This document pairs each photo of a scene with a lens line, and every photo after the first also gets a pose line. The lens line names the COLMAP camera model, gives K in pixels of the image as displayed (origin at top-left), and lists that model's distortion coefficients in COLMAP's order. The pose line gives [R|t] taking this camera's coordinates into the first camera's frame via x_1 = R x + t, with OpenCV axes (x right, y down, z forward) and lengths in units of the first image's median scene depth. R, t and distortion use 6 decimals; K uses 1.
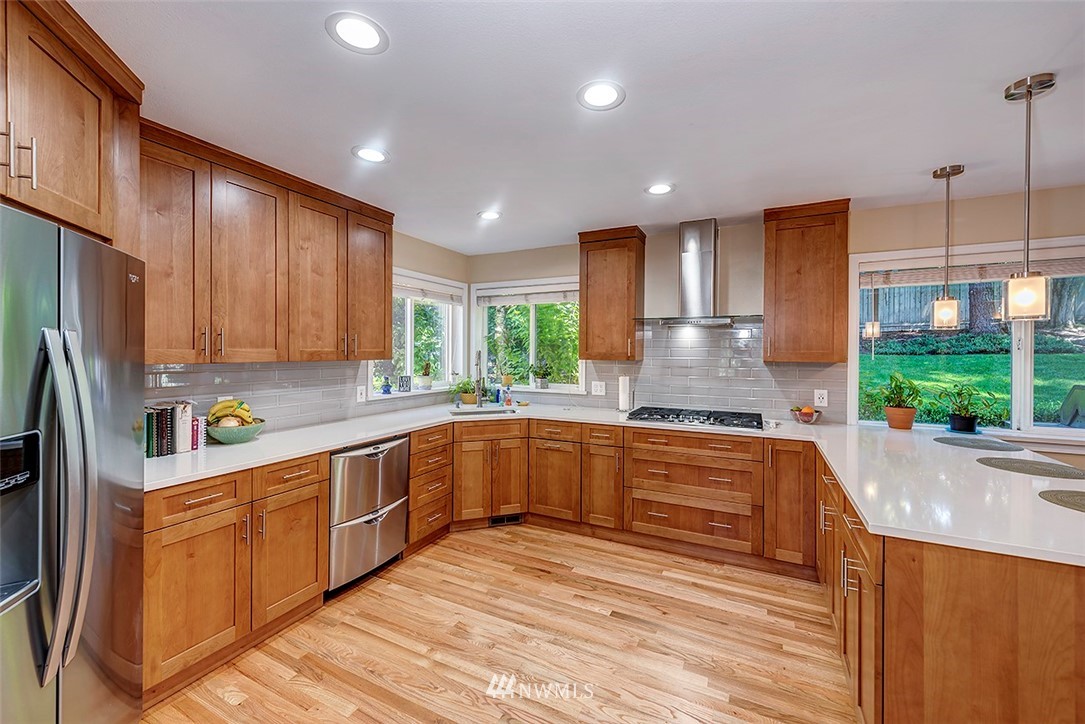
lens RADIAL K [[440.0, 0, 538.6], [0, 440.0, 355.7], [0, 0, 1]] dist [0.008622, -0.000344]
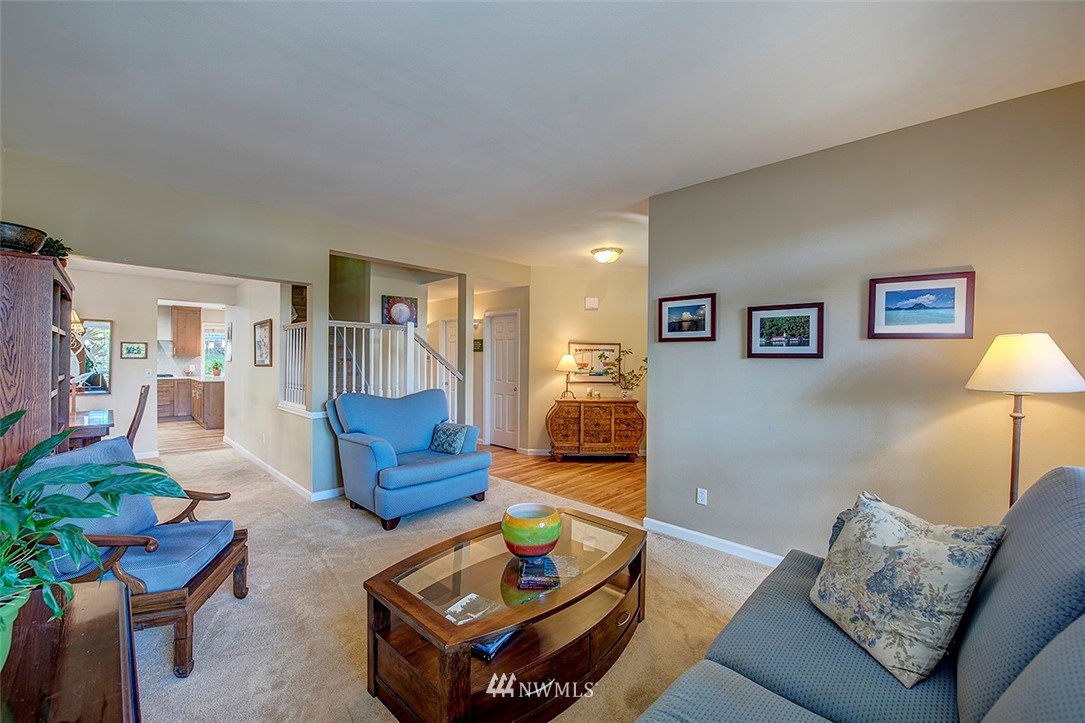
lens RADIAL K [[440.0, 0, 535.9], [0, 440.0, 361.2], [0, 0, 1]] dist [0.008622, -0.000344]
pose [[0.307287, -0.002770, 0.951613, -1.730472], [-0.001937, 0.999992, 0.003537, 0.038919], [-0.951615, -0.002930, 0.307279, -2.475643]]
